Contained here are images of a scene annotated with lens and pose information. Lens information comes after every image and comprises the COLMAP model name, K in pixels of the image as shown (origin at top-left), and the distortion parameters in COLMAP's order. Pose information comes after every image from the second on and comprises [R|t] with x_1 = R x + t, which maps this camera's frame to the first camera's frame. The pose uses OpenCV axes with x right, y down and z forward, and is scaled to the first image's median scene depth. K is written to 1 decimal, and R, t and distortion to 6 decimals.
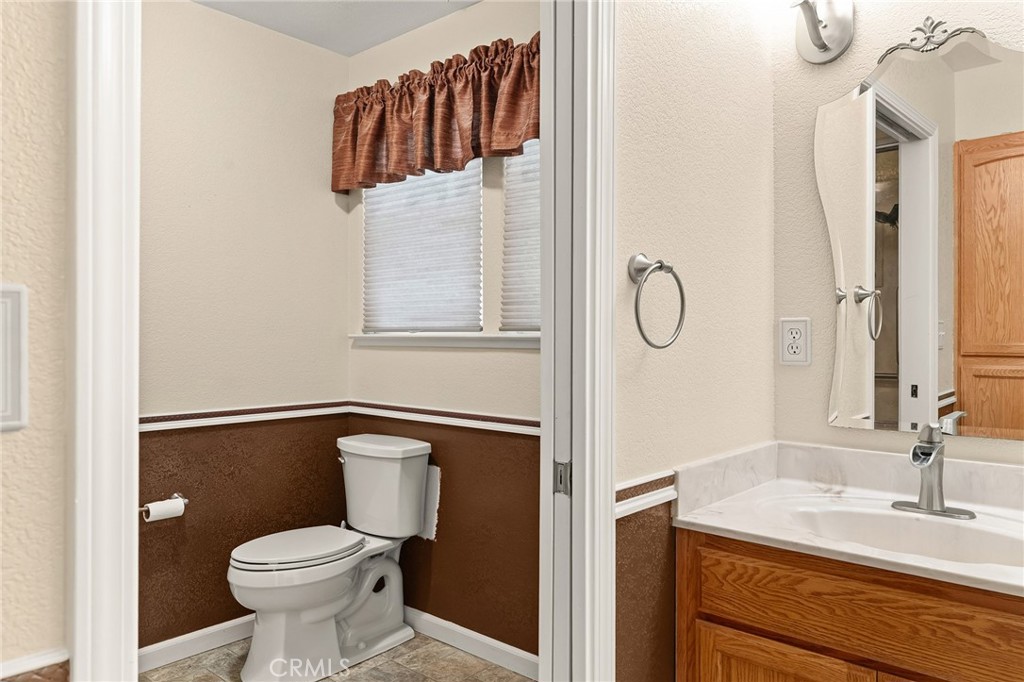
lens RADIAL K [[708.9, 0, 513.4], [0, 708.9, 339.0], [0, 0, 1]] dist [-0.001062, 0.004308]
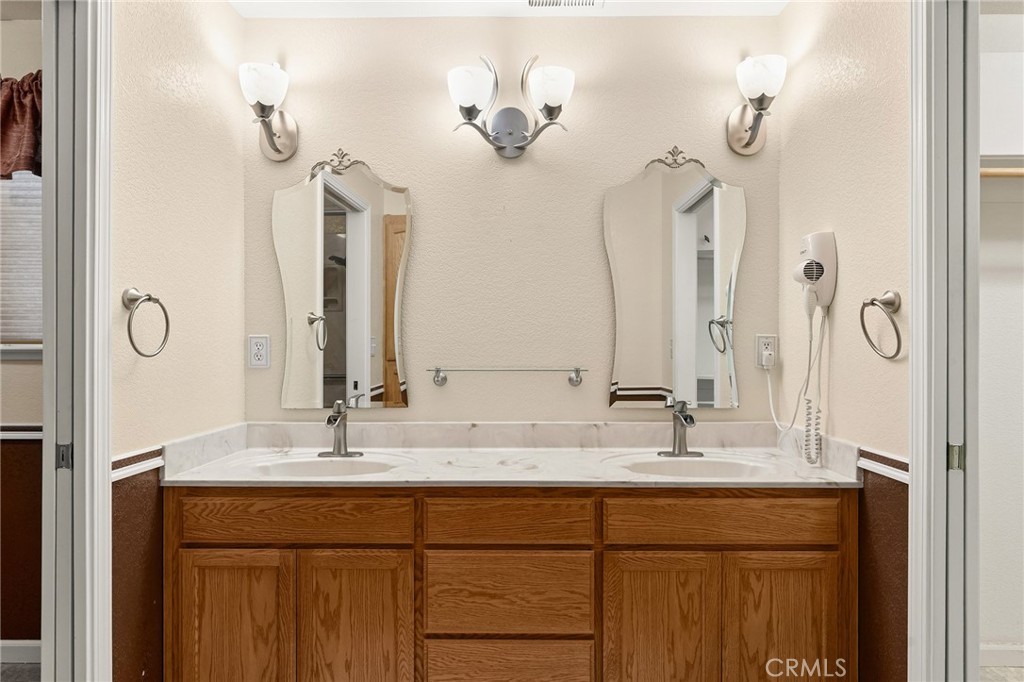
lens RADIAL K [[628.2, 0, 515.9], [0, 628.2, 344.3], [0, 0, 1]] dist [-0.008824, 0.001567]
pose [[0.755045, 0.000474, 0.655673, -0.048920], [0.005503, 0.999960, -0.007060, 0.001143], [-0.655650, 0.008939, 0.755012, -0.351995]]
